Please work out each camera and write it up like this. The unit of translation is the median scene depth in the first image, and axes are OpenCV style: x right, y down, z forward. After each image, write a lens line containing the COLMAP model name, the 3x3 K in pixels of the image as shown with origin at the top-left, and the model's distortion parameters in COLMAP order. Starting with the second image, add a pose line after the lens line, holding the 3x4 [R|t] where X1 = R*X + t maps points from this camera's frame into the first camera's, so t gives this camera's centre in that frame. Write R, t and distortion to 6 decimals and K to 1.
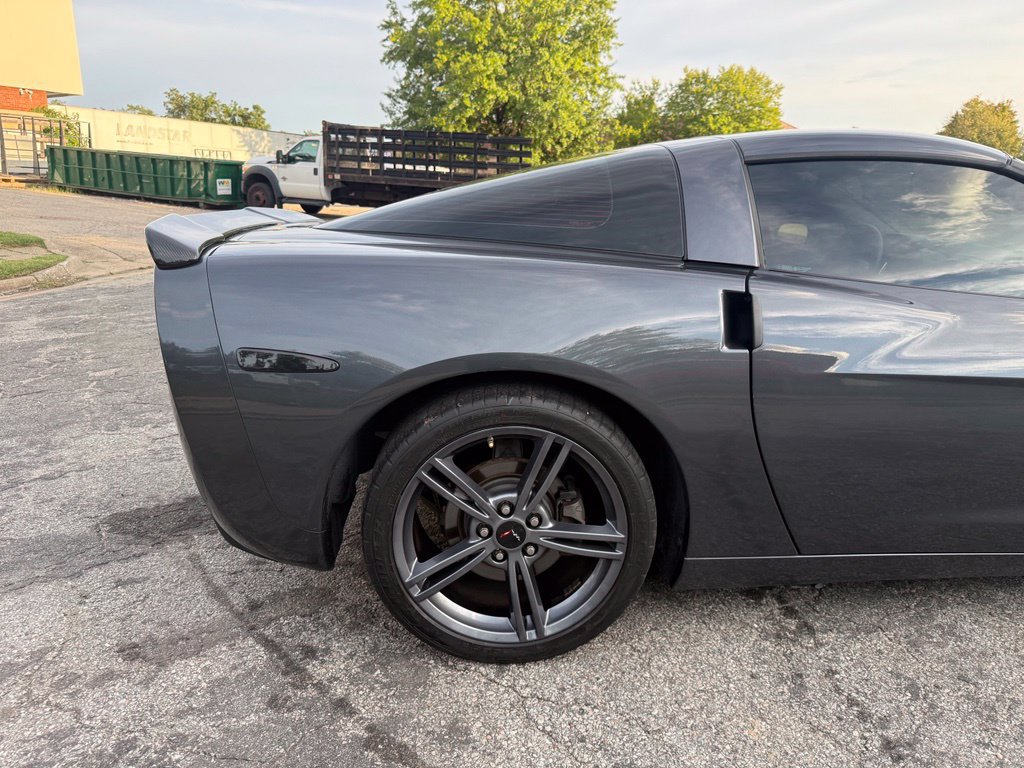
lens RADIAL K [[725.6, 0, 510.7], [0, 725.6, 395.3], [0, 0, 1]] dist [0.002988, -0.013341]
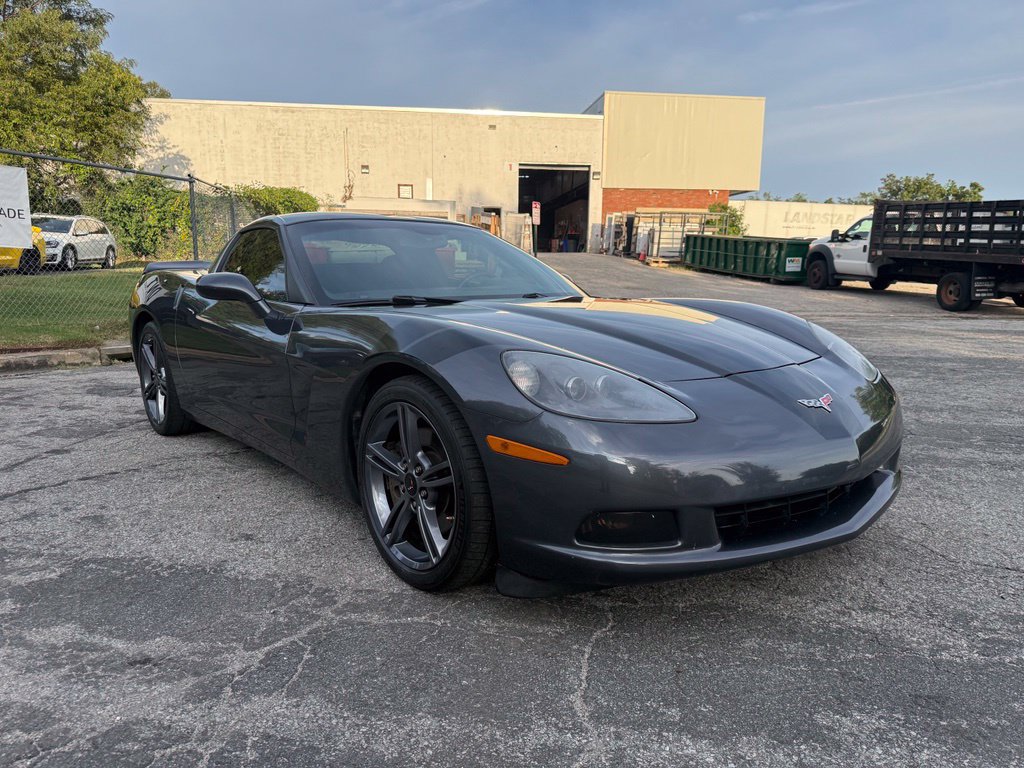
lens RADIAL K [[717.6, 0, 512.0], [0, 717.6, 384.0], [0, 0, 1]] dist [0.067945, -0.114417]
pose [[0.606046, 0.121152, -0.786149, 0.128690], [-0.215615, 0.976351, -0.015754, -0.001291], [0.765649, 0.179054, 0.617836, 0.017794]]
